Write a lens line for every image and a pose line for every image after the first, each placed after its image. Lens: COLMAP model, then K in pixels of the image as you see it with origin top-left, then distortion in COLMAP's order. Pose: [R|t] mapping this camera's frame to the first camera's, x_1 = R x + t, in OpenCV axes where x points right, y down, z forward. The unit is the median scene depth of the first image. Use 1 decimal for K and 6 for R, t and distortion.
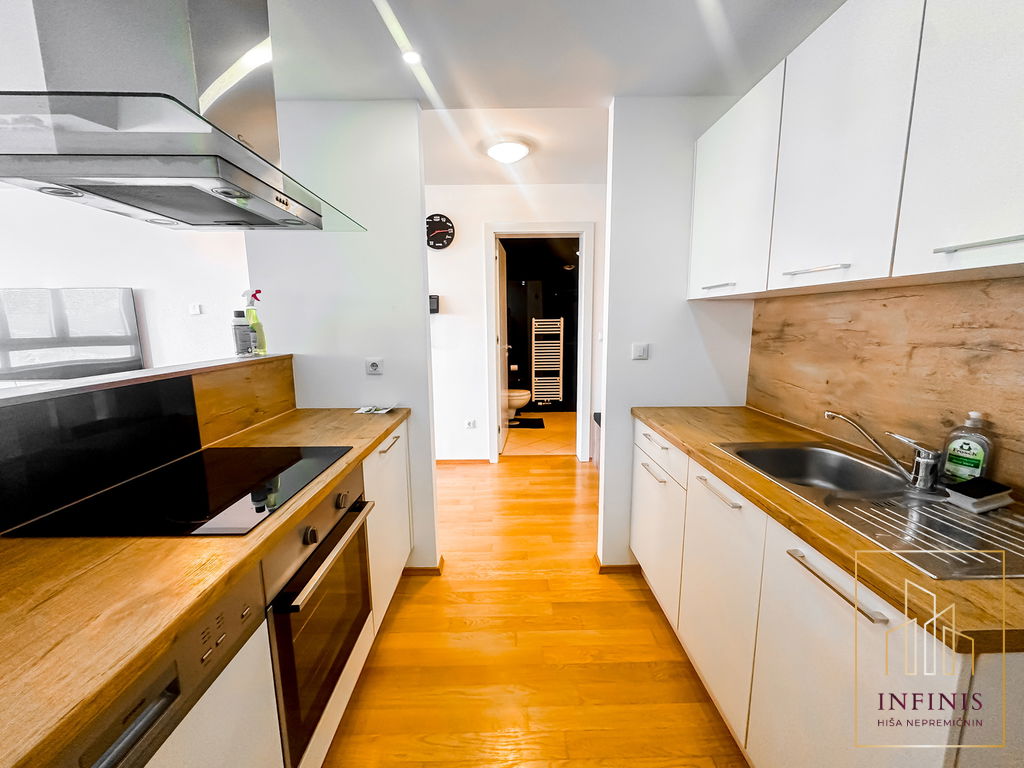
lens RADIAL K [[407.8, 0, 510.4], [0, 407.8, 386.0], [0, 0, 1]] dist [-0.001982, 0.000046]
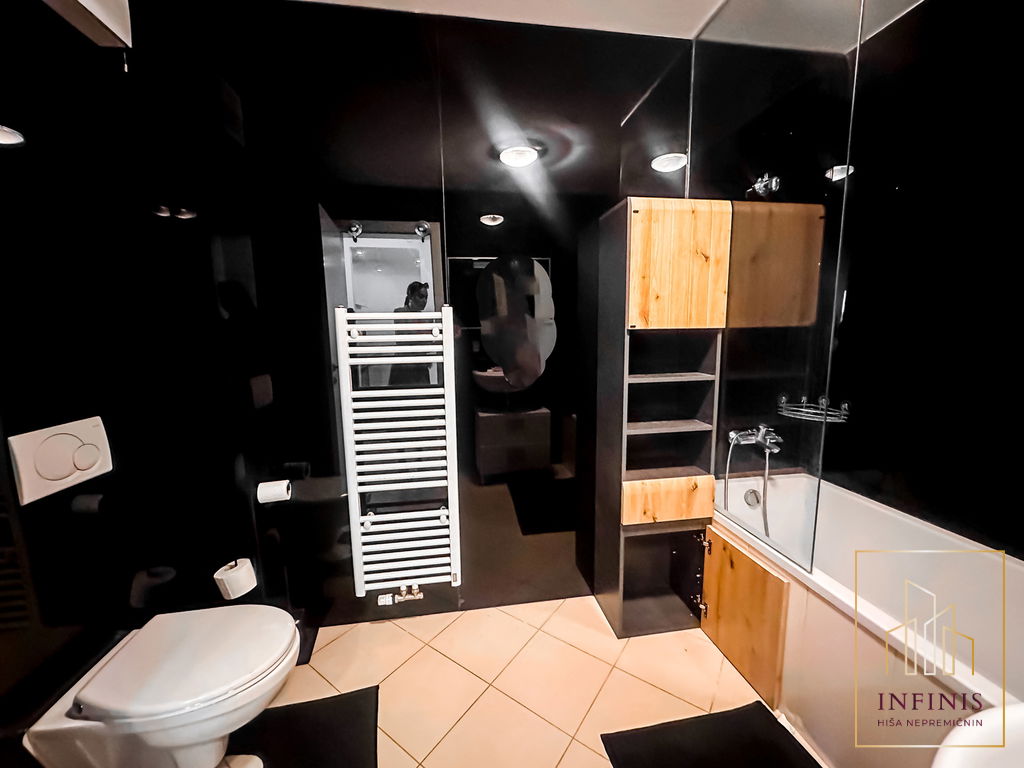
lens RADIAL K [[407.8, 0, 510.4], [0, 407.8, 386.0], [0, 0, 1]] dist [-0.001982, 0.000046]
pose [[0.989459, -0.026362, 0.142395, 0.379675], [0.029181, 0.999417, -0.017747, -0.315140], [-0.141844, 0.021715, 0.989651, 2.122469]]
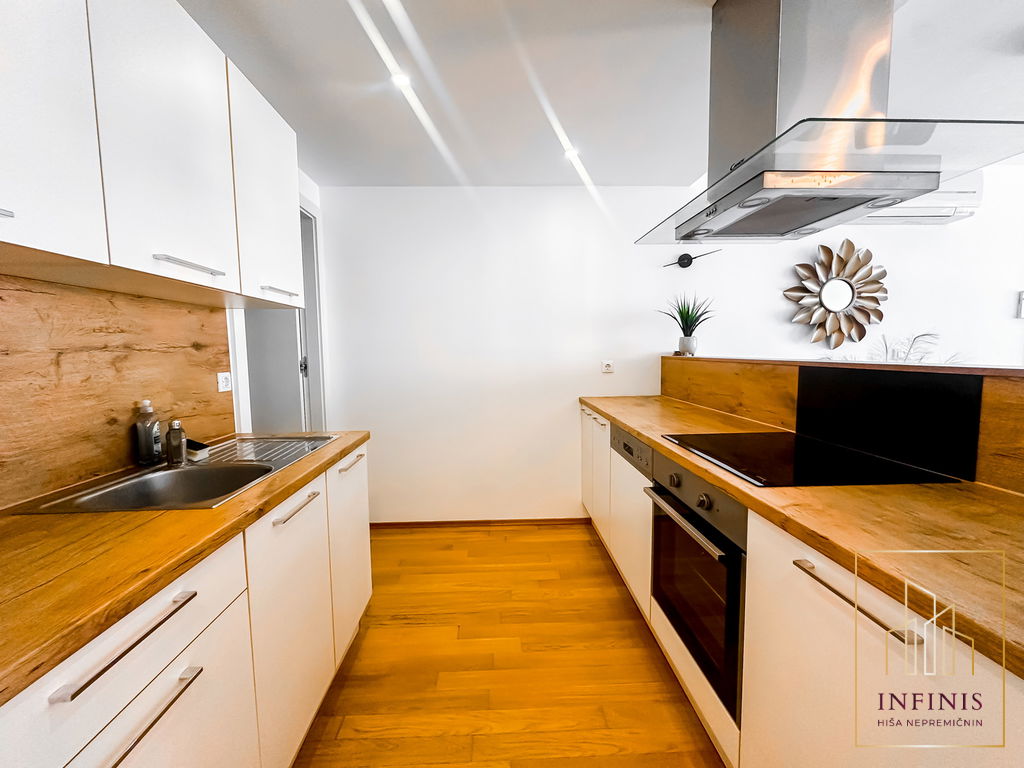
lens RADIAL K [[407.8, 0, 510.4], [0, 407.8, 386.0], [0, 0, 1]] dist [-0.001982, 0.000046]
pose [[-0.999409, 0.024430, -0.024174, 0.033435], [0.017738, 0.969104, 0.246014, -0.139281], [0.029437, 0.245440, -0.968965, 1.173153]]
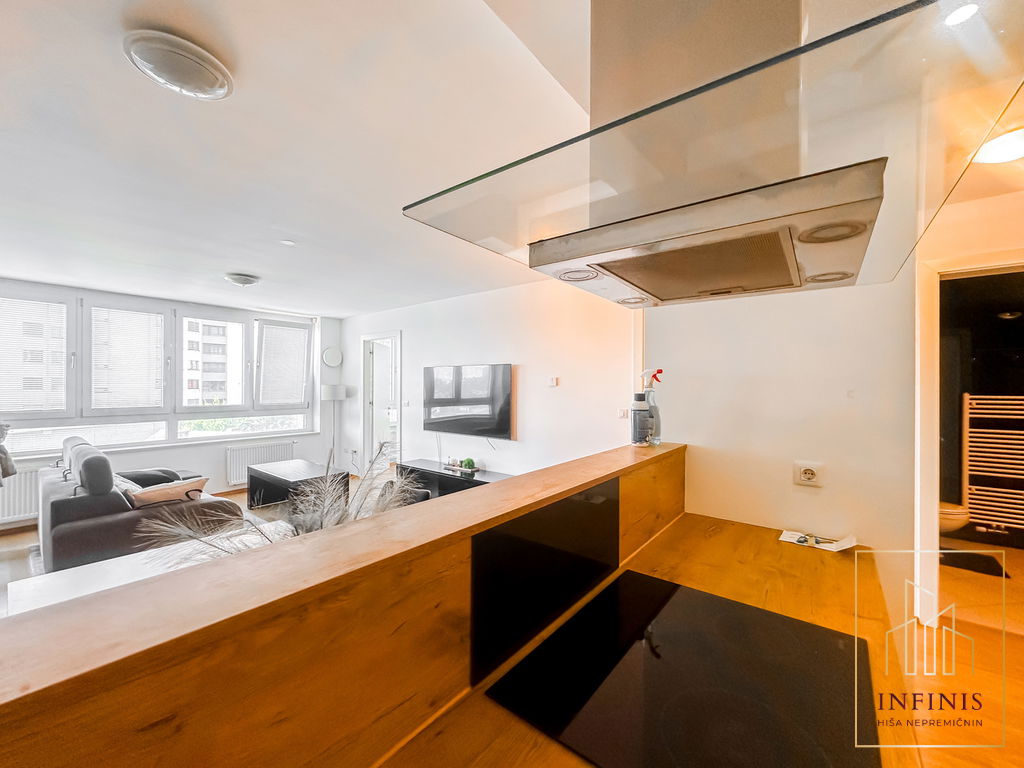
lens RADIAL K [[407.8, 0, 510.4], [0, 407.8, 386.0], [0, 0, 1]] dist [-0.001982, 0.000046]
pose [[0.778715, 0.013229, -0.627239, -0.306795], [-0.110952, 0.986923, -0.116932, -0.061221], [0.617489, 0.160651, 0.769999, 0.133710]]
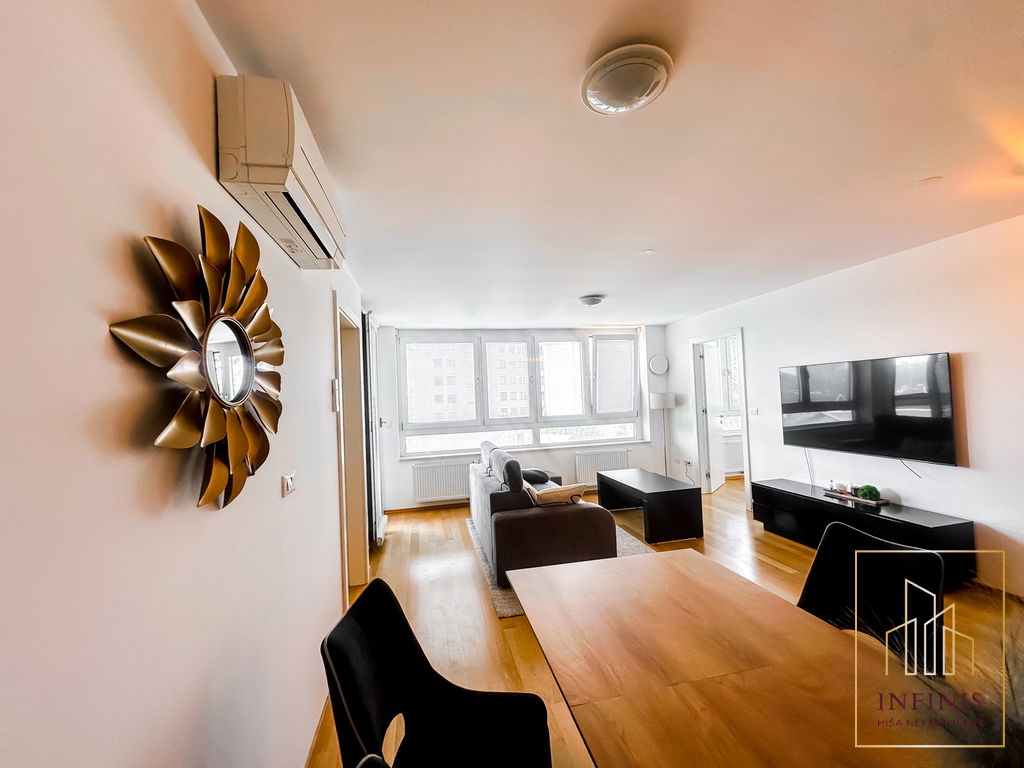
lens RADIAL K [[407.8, 0, 510.4], [0, 407.8, 386.0], [0, 0, 1]] dist [-0.001982, 0.000046]
pose [[0.206483, -0.022471, -0.978192, -0.583084], [-0.115325, 0.992209, -0.047136, -0.061650], [0.971630, 0.122543, 0.202283, -0.036435]]
